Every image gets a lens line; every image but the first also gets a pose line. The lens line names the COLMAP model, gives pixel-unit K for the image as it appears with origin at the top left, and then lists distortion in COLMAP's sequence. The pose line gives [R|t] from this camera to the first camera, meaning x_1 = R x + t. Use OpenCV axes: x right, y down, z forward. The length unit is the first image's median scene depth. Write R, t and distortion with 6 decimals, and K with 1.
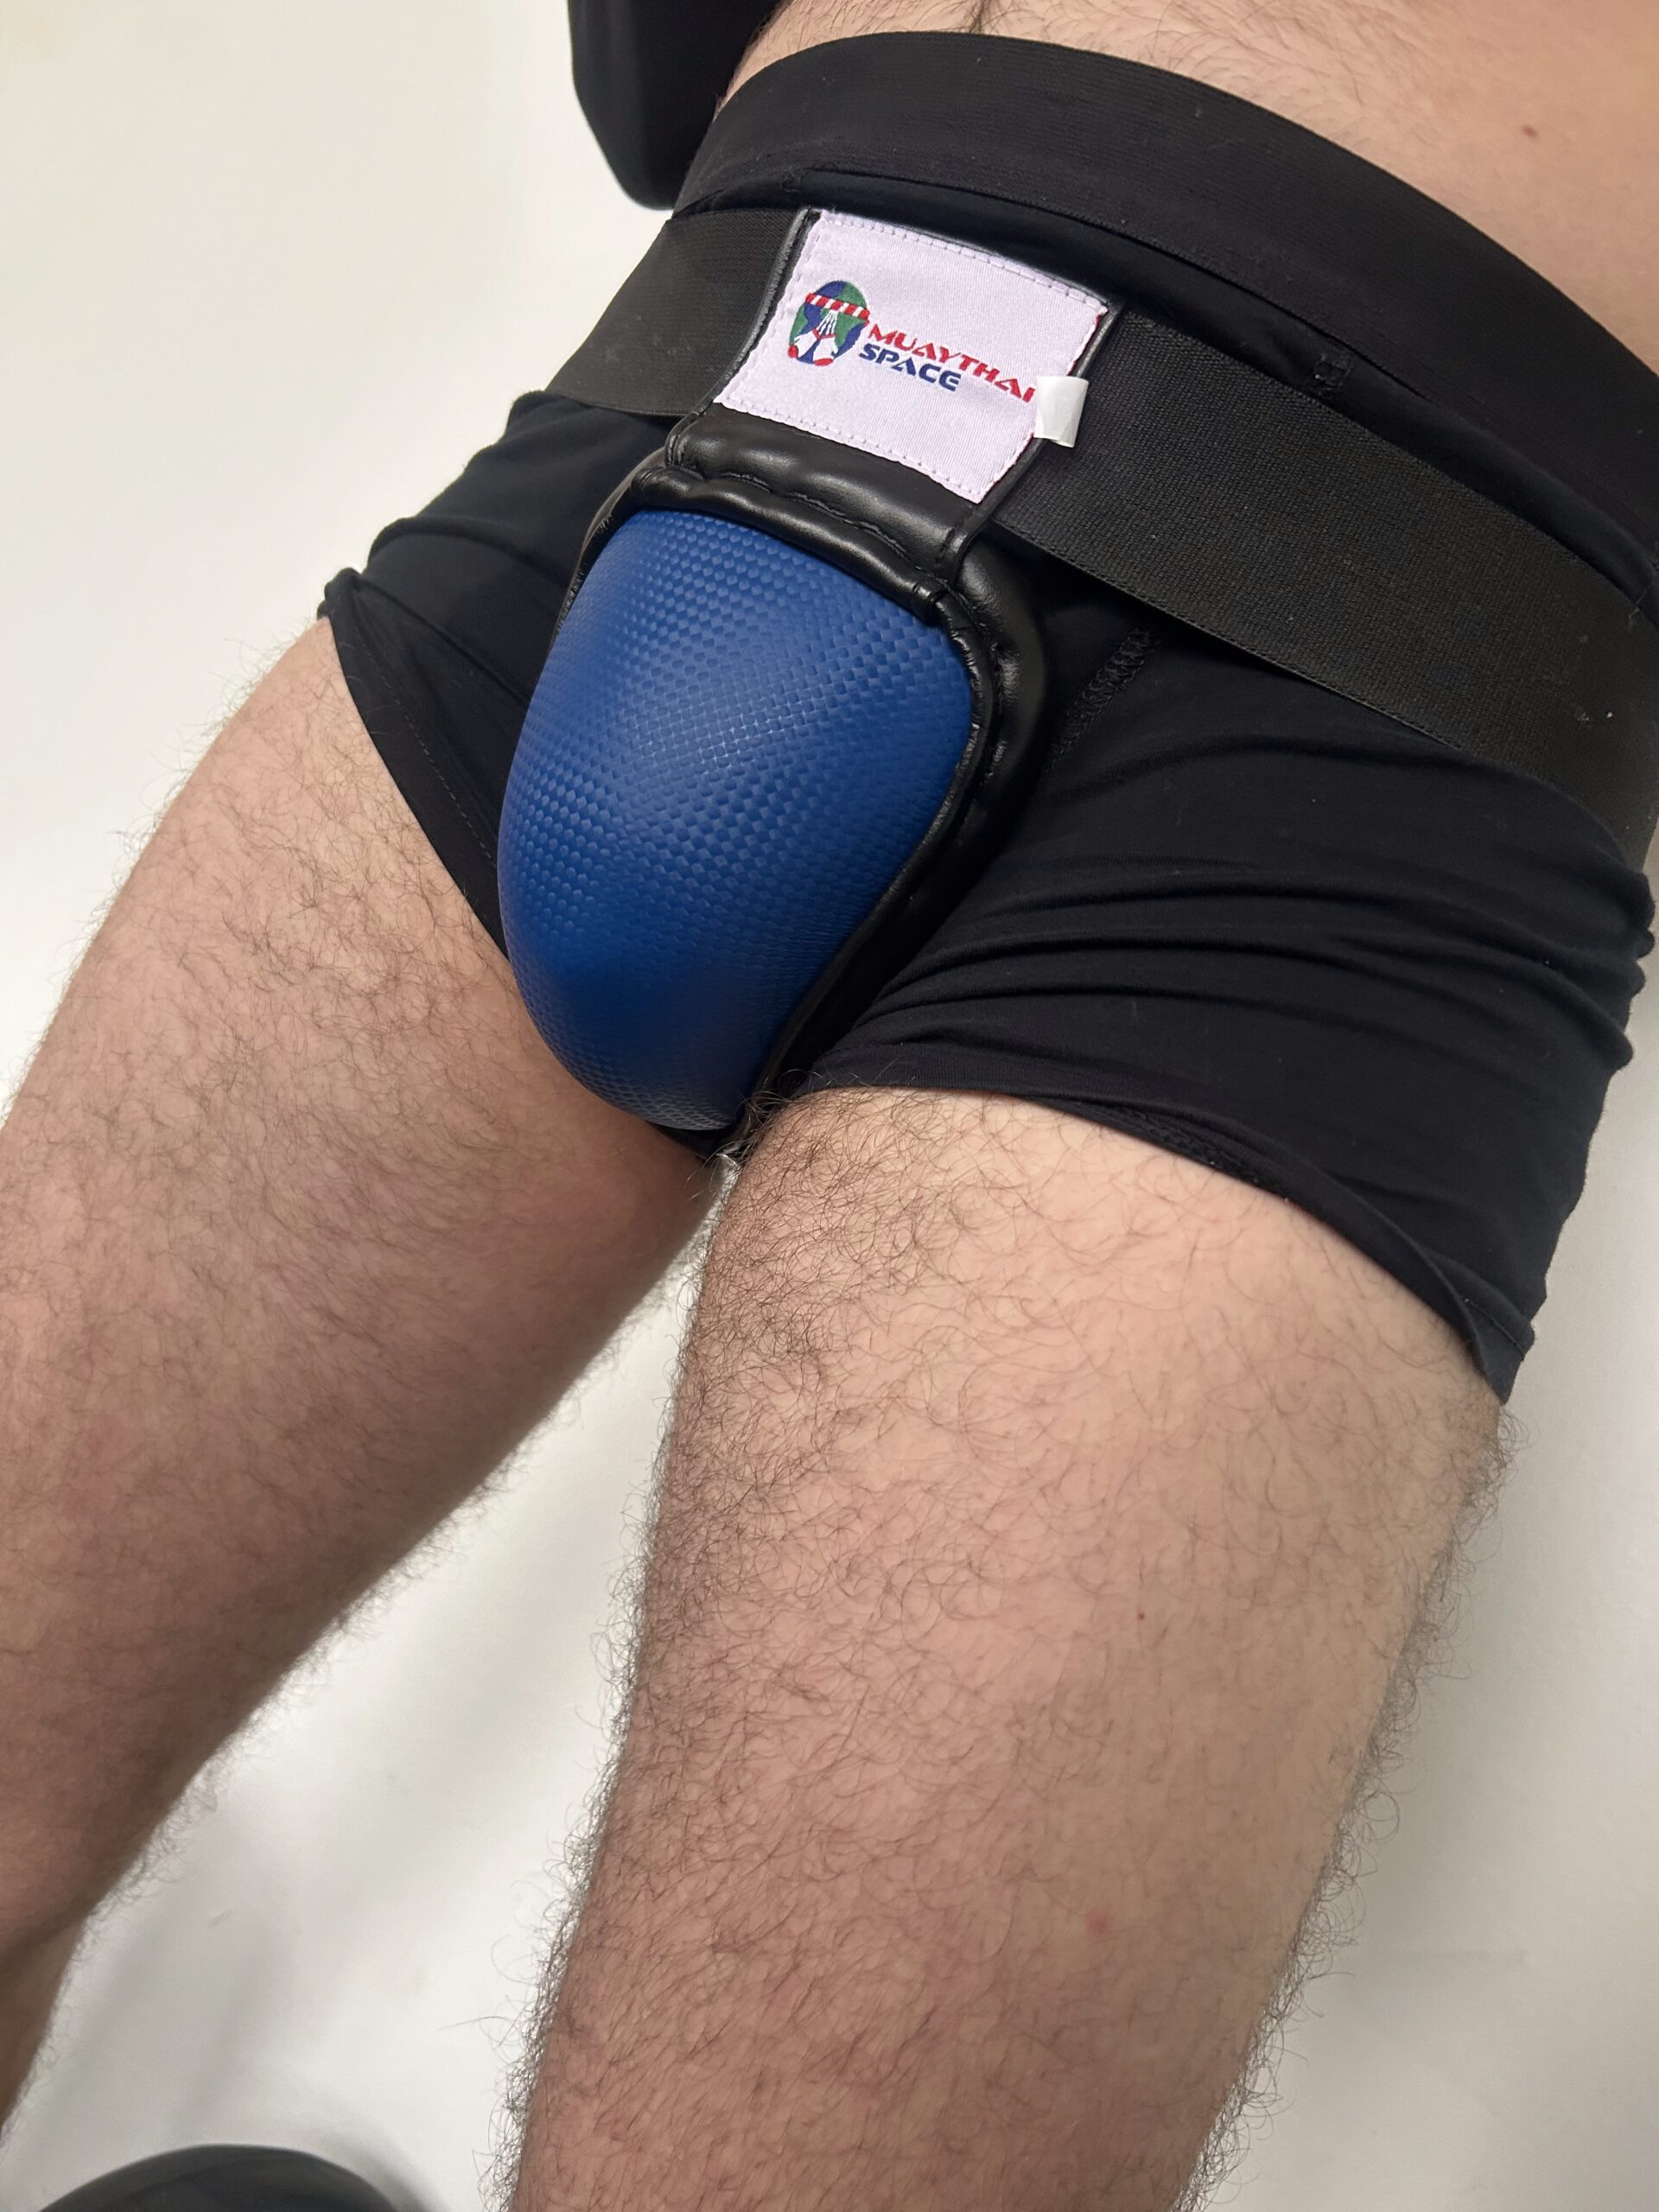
lens RADIAL K [[1648.2, 0, 836.3], [0, 1648.2, 1170.6], [0, 0, 1]] dist [0.001662, 0.000227]
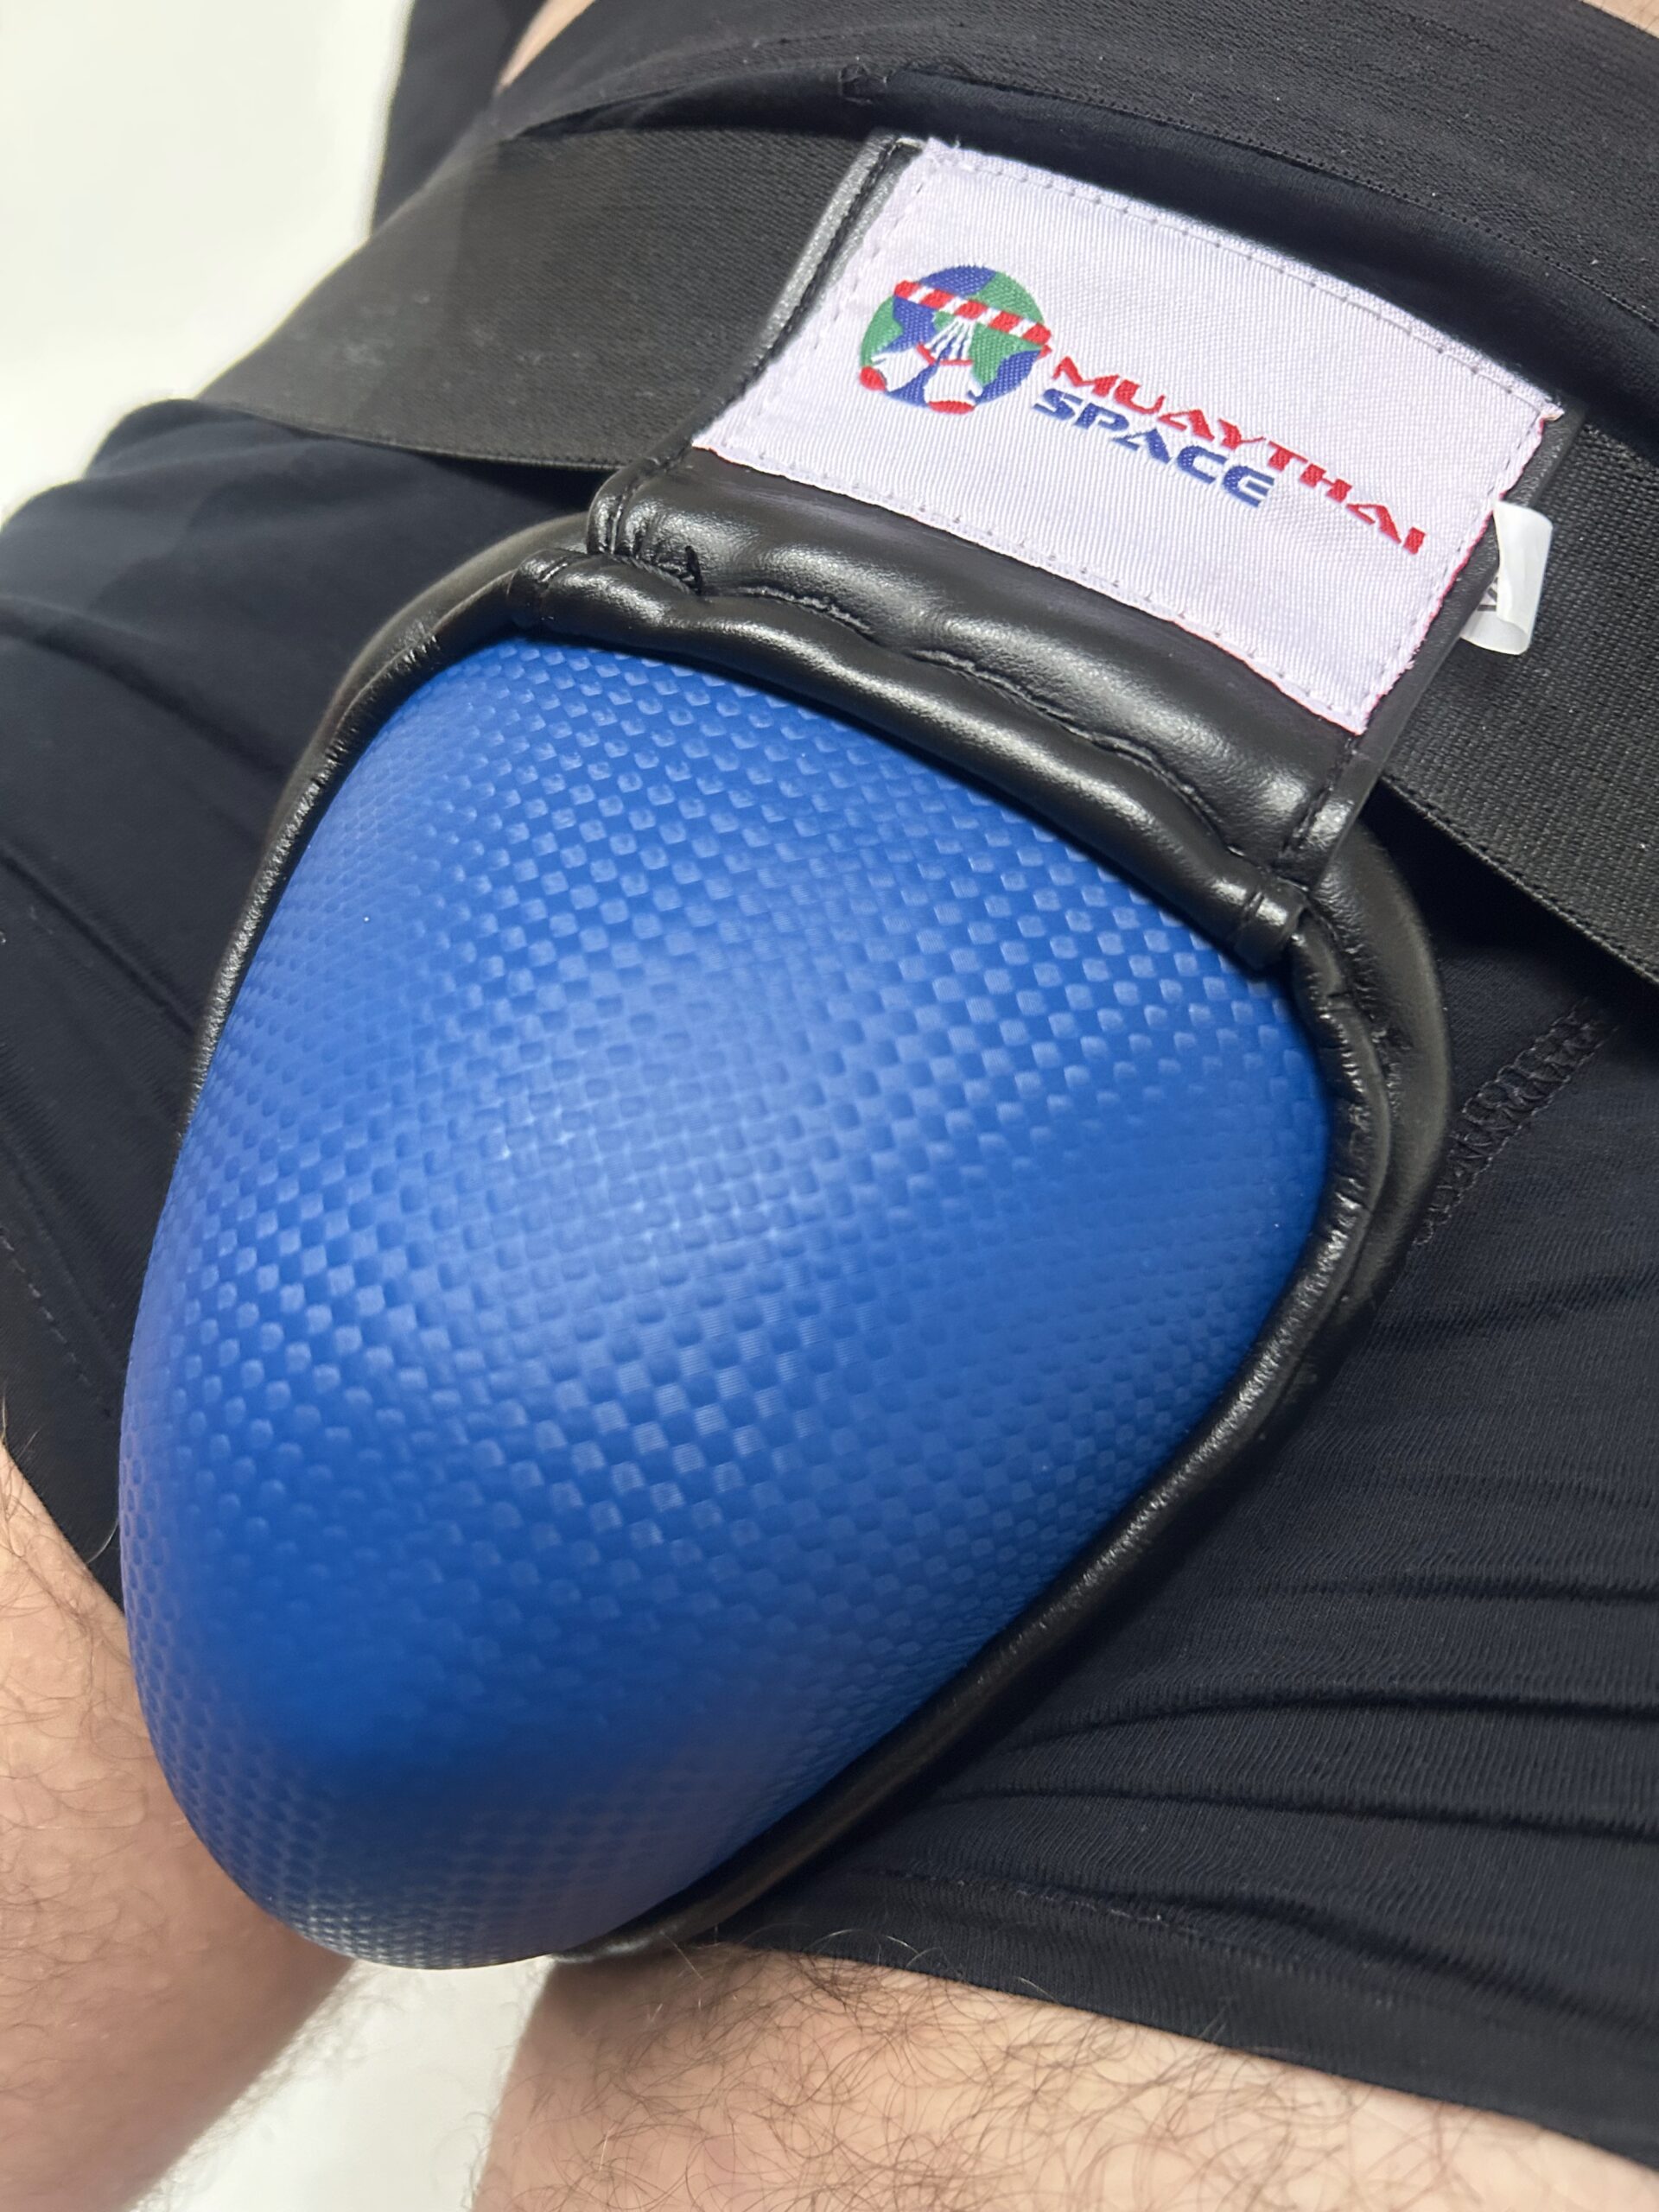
lens RADIAL K [[1639.1, 0, 831.1], [0, 1639.1, 1145.9], [0, 0, 1]] dist [-0.032769, 0.003841]
pose [[0.943343, 0.068362, 0.324702, -0.182309], [-0.021714, 0.989168, -0.145170, -0.208115], [-0.331109, 0.129895, 0.934609, 0.598792]]
